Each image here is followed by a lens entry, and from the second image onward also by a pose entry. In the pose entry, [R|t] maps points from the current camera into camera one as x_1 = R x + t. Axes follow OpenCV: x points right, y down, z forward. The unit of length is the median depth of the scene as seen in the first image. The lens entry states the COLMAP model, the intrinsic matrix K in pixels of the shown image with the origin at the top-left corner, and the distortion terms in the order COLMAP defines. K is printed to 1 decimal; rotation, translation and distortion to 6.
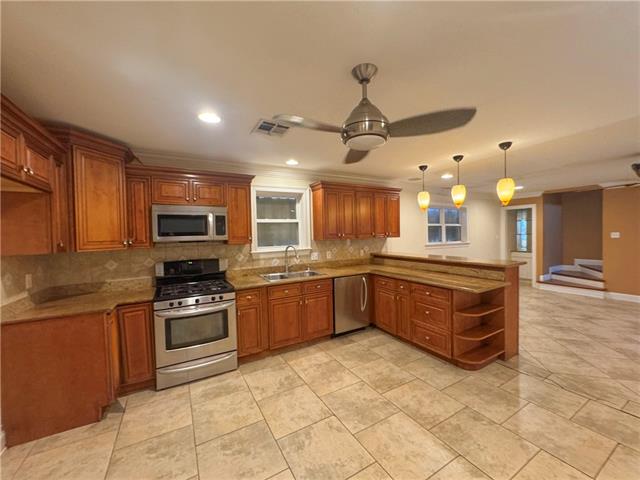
lens RADIAL K [[257.5, 0, 320.0], [0, 257.5, 240.0], [0, 0, 1]] dist [-0.003107, 0.000026]
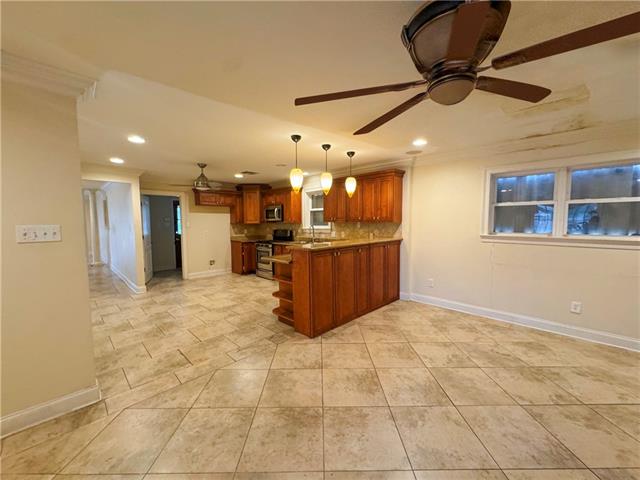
lens RADIAL K [[257.5, 0, 320.0], [0, 257.5, 240.0], [0, 0, 1]] dist [-0.003107, 0.000026]
pose [[0.257655, 0.090276, -0.962011, 1.150390], [-0.021100, 0.995914, 0.087807, -0.023209], [0.966007, -0.002325, 0.258507, 0.512497]]
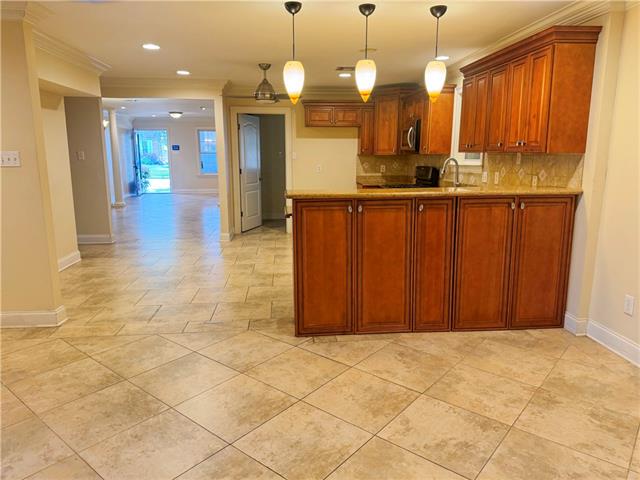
lens RADIAL K [[450.4, 0, 320.0], [0, 450.4, 236.1], [0, 0, 1]] dist [0.091161, -0.136980]
pose [[-0.422381, 0.184856, -0.887368, 1.140561], [-0.012173, 0.977738, 0.209476, -0.029322], [0.906337, 0.099280, -0.410728, 0.997675]]
